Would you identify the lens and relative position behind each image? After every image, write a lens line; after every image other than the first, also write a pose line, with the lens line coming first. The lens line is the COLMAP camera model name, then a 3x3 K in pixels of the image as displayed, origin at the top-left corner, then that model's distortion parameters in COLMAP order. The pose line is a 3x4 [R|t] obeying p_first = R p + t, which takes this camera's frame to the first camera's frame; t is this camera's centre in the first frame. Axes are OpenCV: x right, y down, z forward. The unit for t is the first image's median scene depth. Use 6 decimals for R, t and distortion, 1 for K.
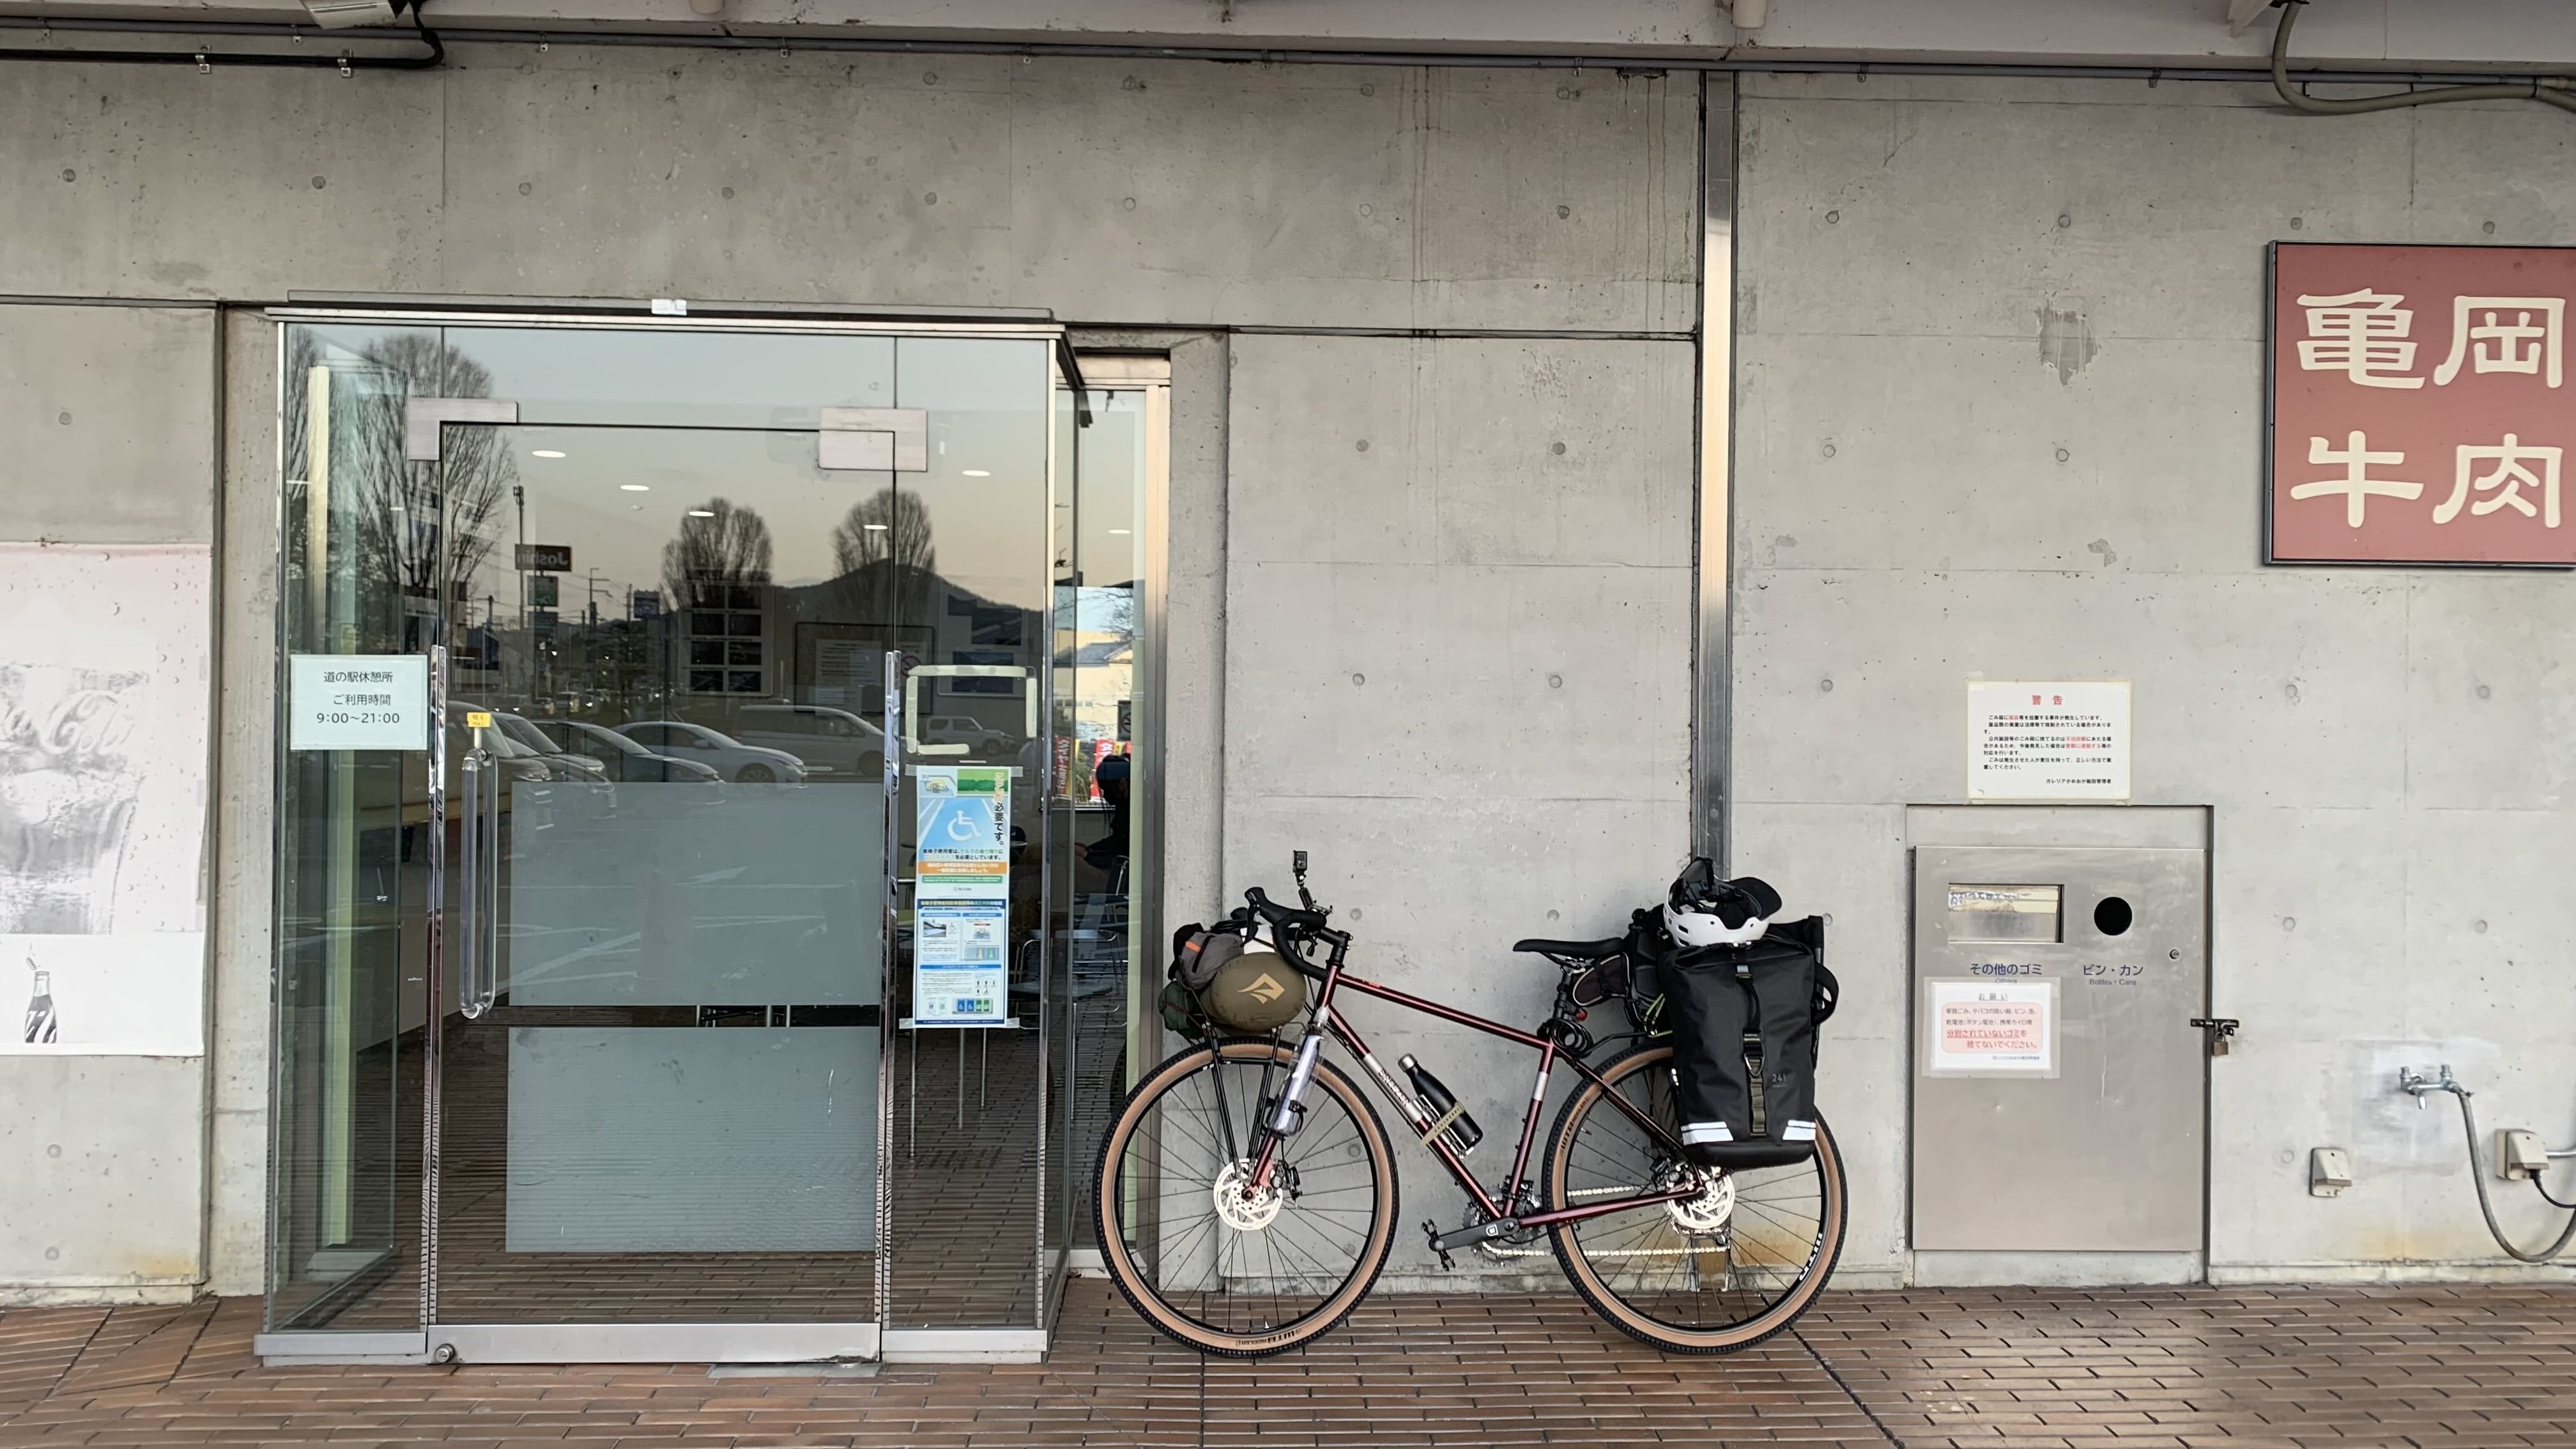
lens RADIAL K [[1985.4, 0, 1286.4], [0, 1985.4, 728.4], [0, 0, 1]] dist [0.005548, 0.000553]
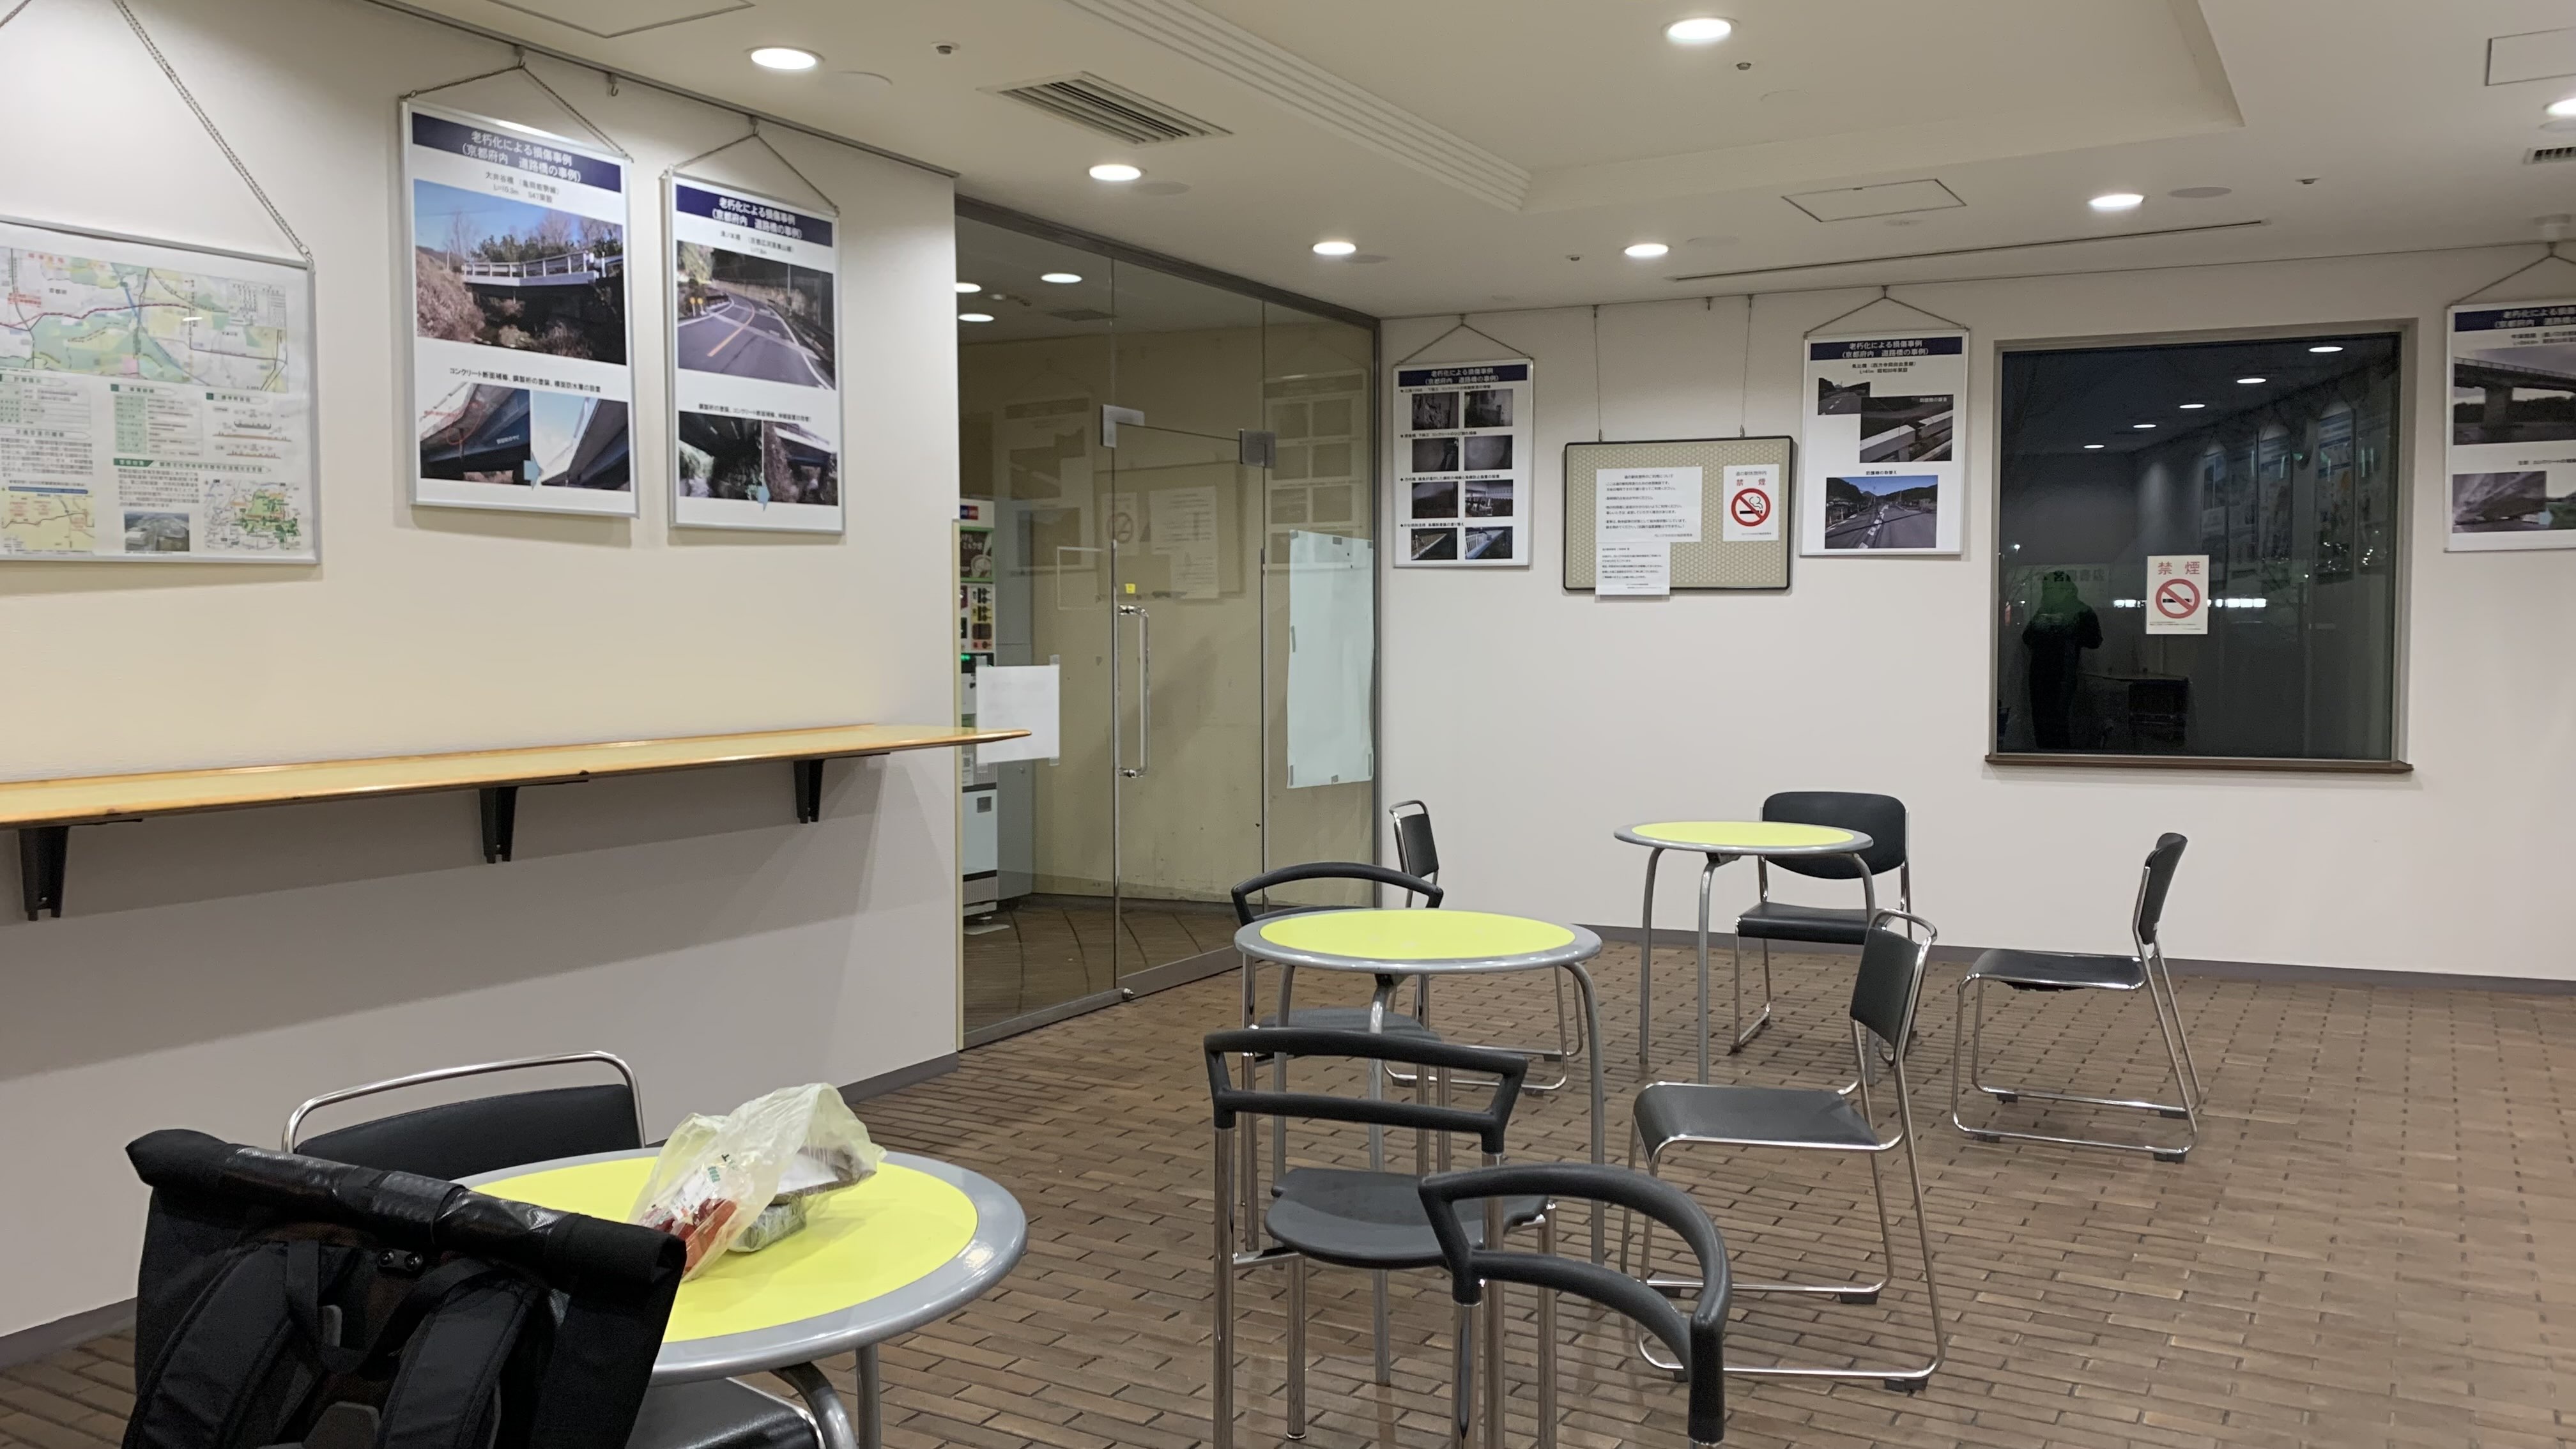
lens RADIAL K [[1985.4, 0, 1285.3], [0, 1985.4, 727.3], [0, 0, 1]] dist [0.005548, 0.000553]
pose [[0.838633, 0.012188, -0.544561, 0.015049], [0.019174, 0.998469, 0.051875, 0.000496], [0.544359, -0.053946, 0.837116, 0.437877]]
